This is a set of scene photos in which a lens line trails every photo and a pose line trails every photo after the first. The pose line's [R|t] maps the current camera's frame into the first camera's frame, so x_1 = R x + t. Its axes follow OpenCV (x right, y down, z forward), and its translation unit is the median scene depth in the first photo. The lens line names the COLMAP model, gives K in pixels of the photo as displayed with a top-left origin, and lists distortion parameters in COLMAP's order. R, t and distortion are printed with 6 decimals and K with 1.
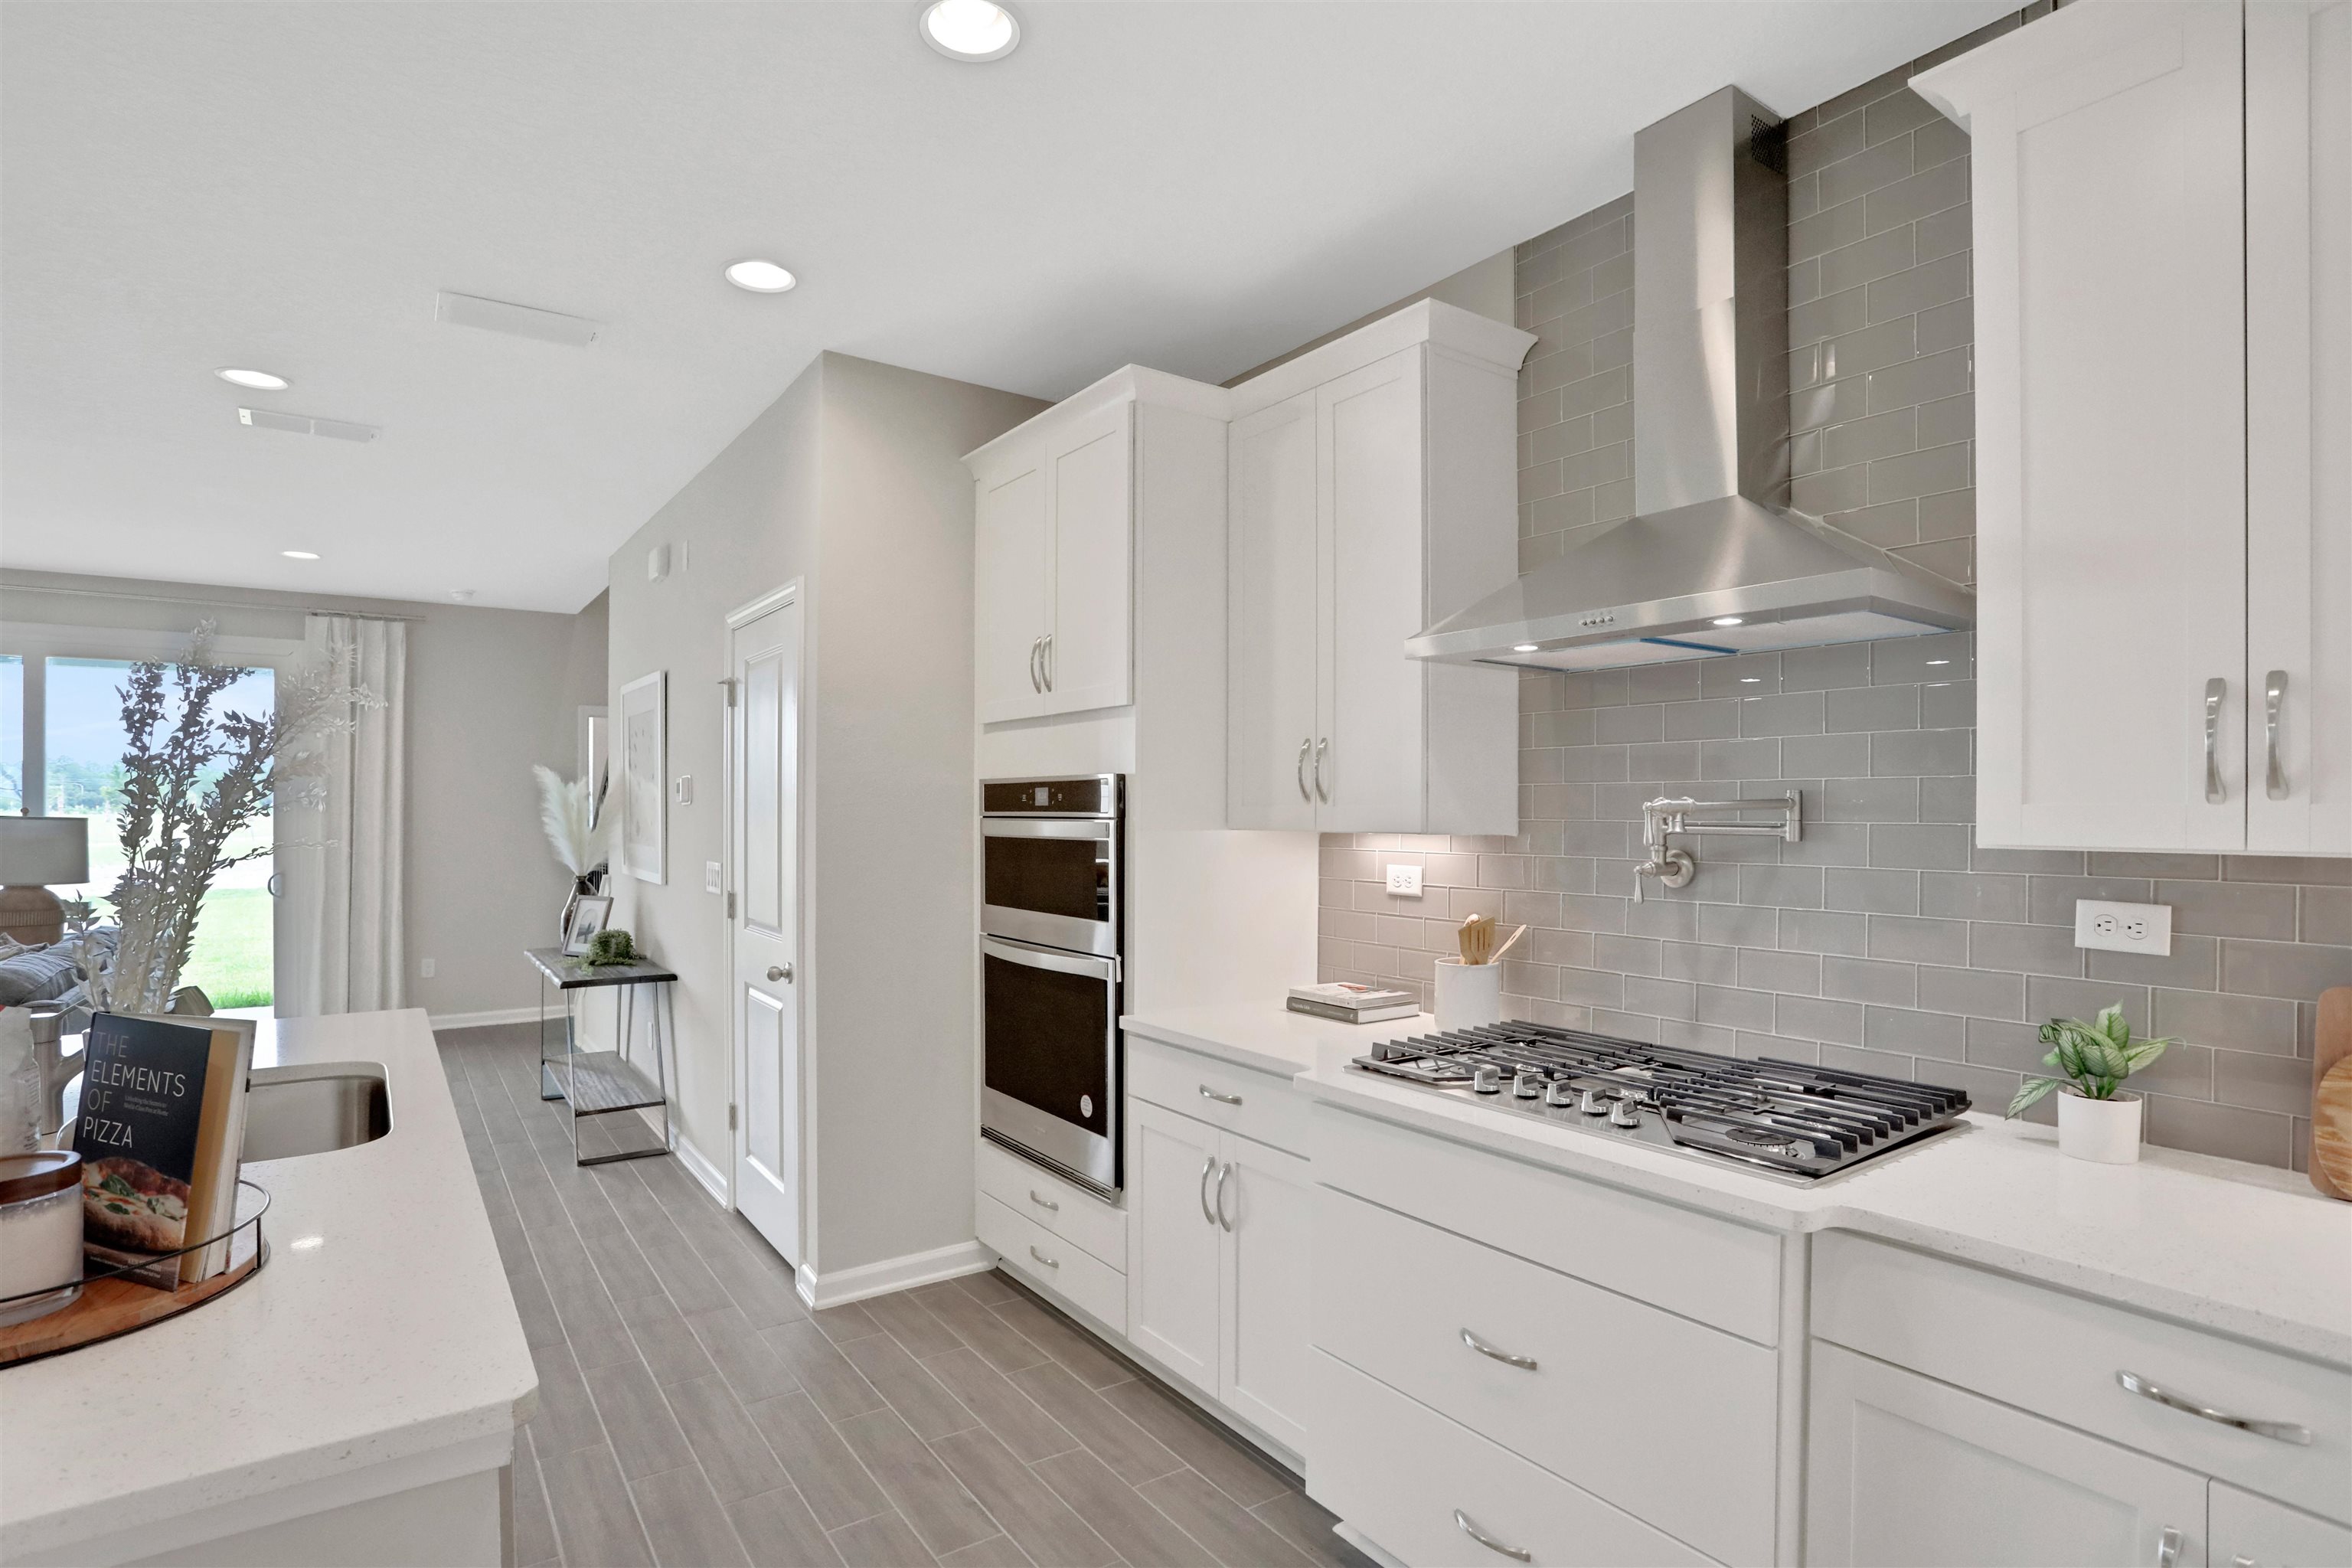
lens RADIAL K [[1194.2, 0, 1205.0], [0, 1194.2, 816.3], [0, 0, 1]] dist [-0.052744, 0.012792]
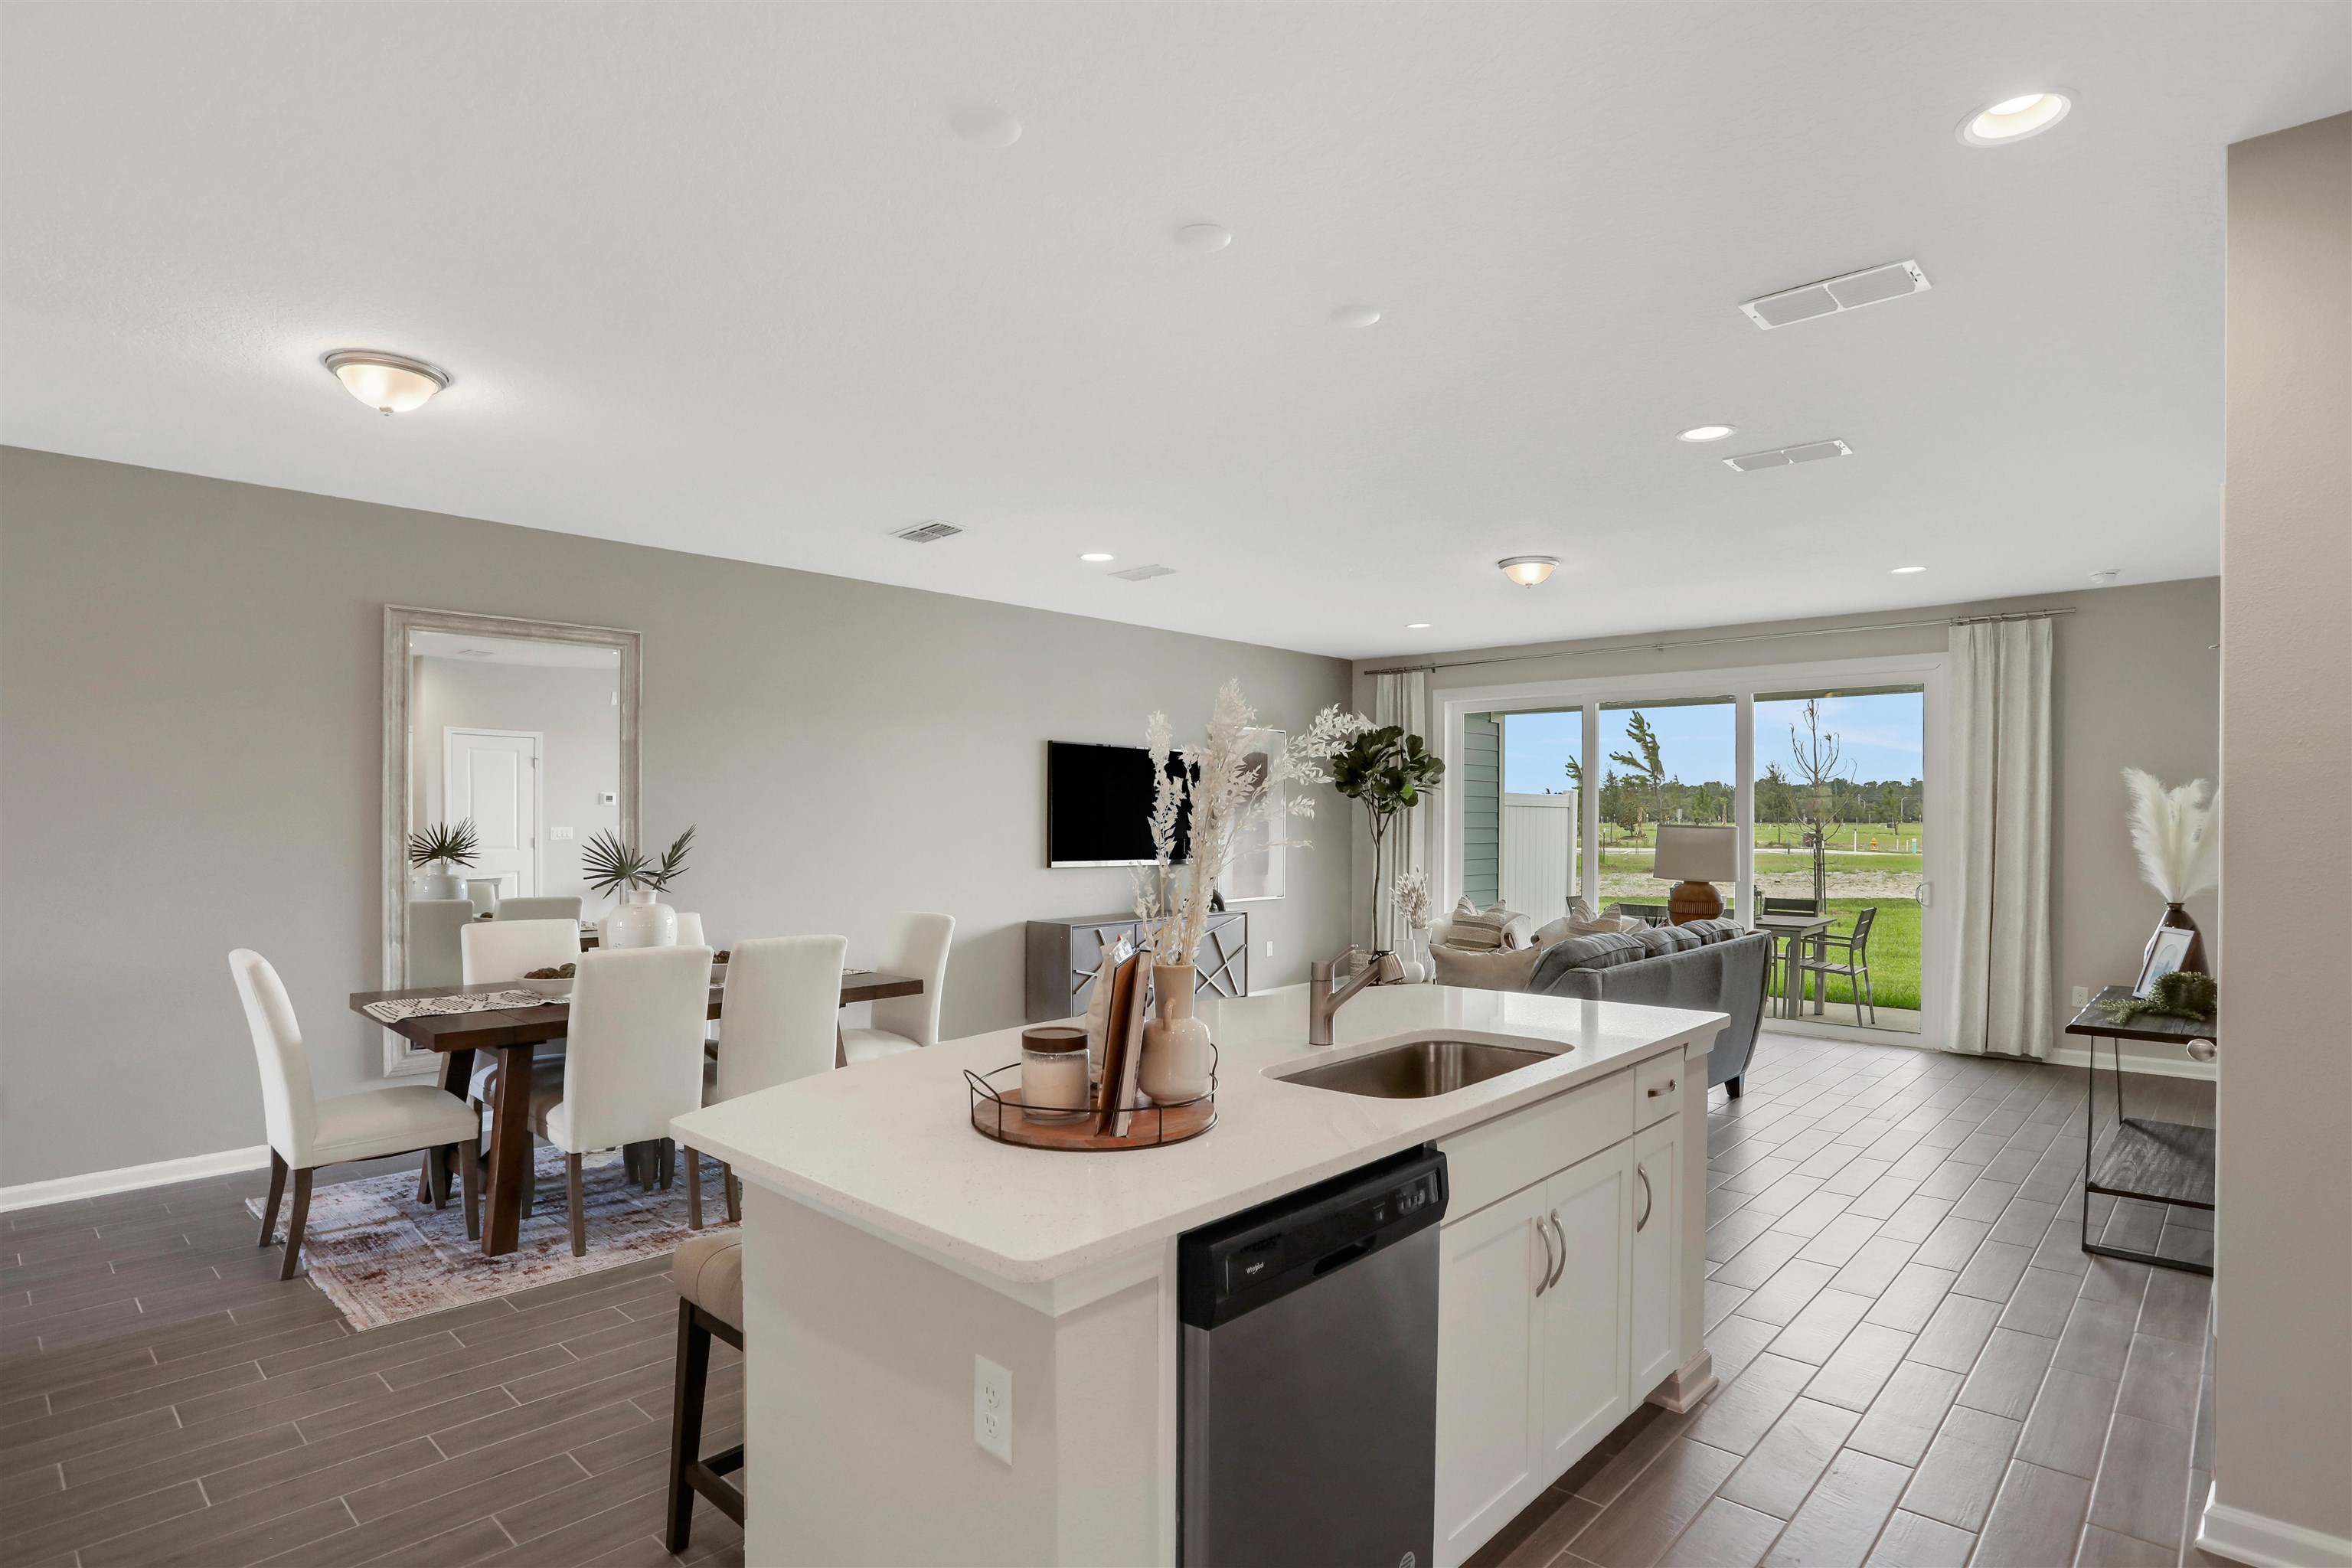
lens RADIAL K [[1237.4, 0, 1161.0], [0, 1237.4, 811.8], [0, 0, 1]] dist [-0.019608, 0.006666]
pose [[0.208036, -0.006213, -0.978101, 0.277610], [-0.008089, 0.999935, -0.008072, 0.001198], [0.978088, 0.009591, 0.207972, 0.292899]]
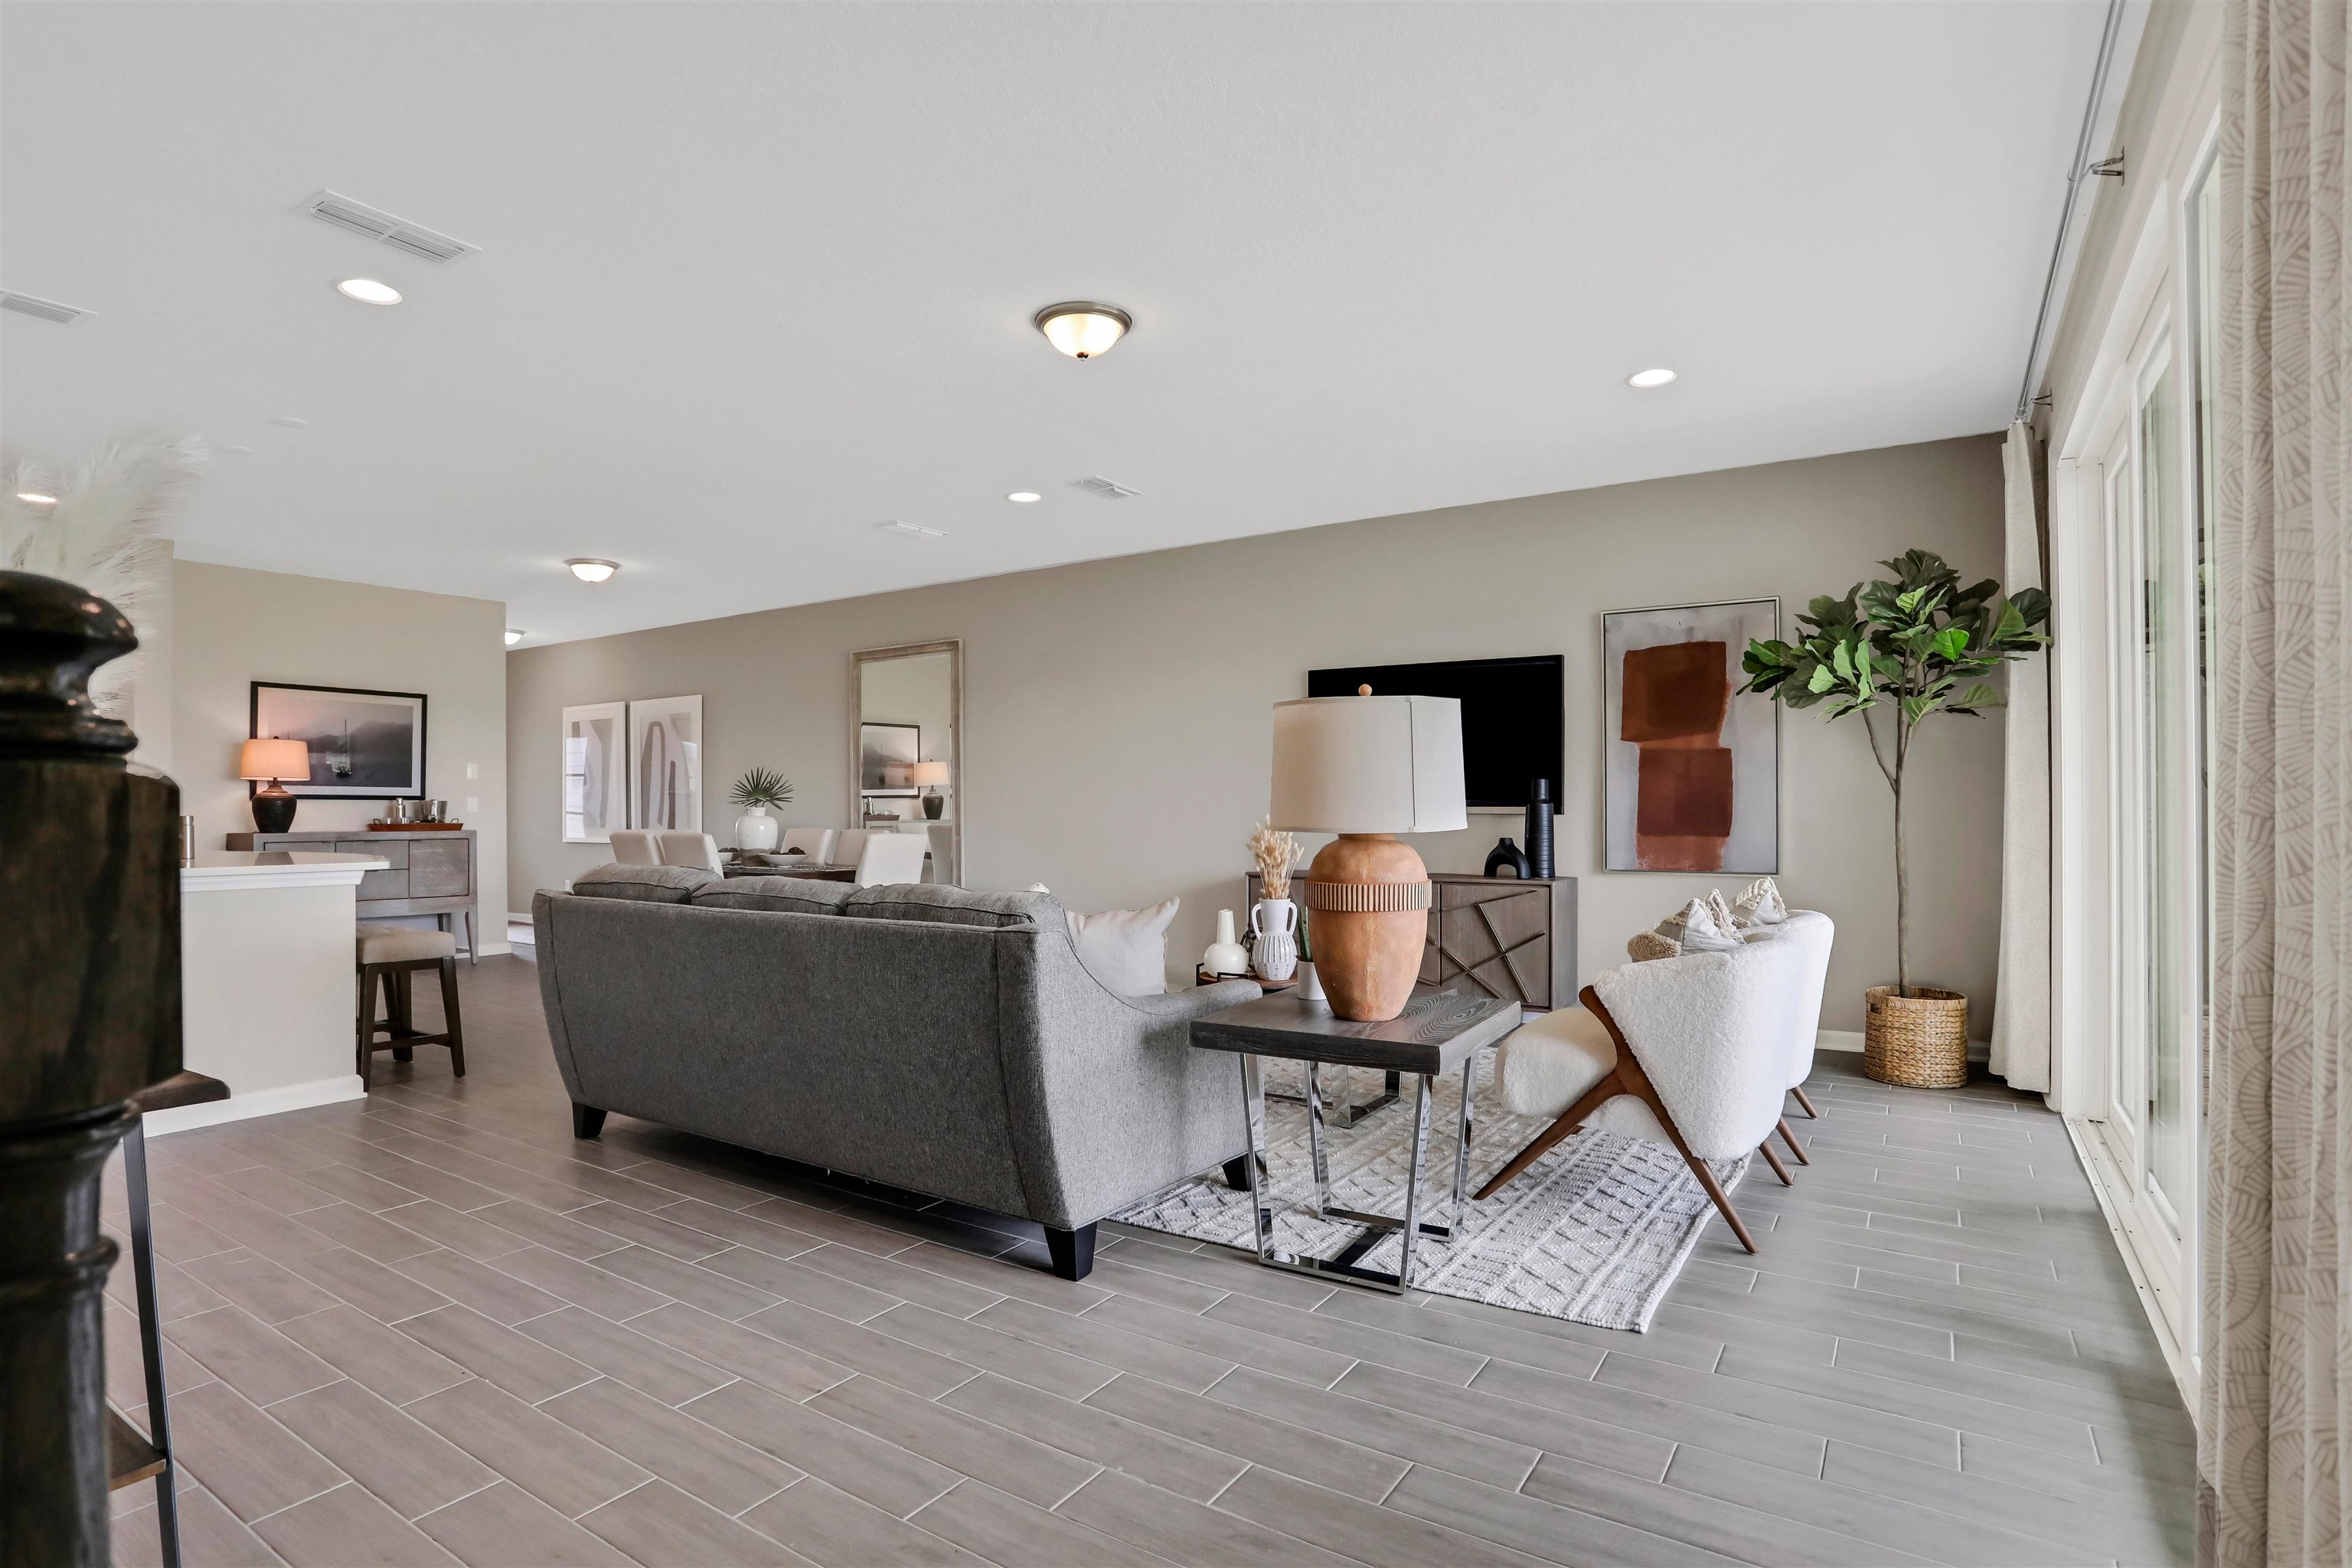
lens RADIAL K [[1170.3, 0, 1198.0], [0, 1170.3, 806.3], [0, 0, 1]] dist [-0.055001, 0.013989]
pose [[-0.925438, 0.001156, -0.378898, -1.359477], [0.000317, 0.999997, 0.002277, 0.086799], [0.378899, 0.001987, -0.925436, 2.667247]]
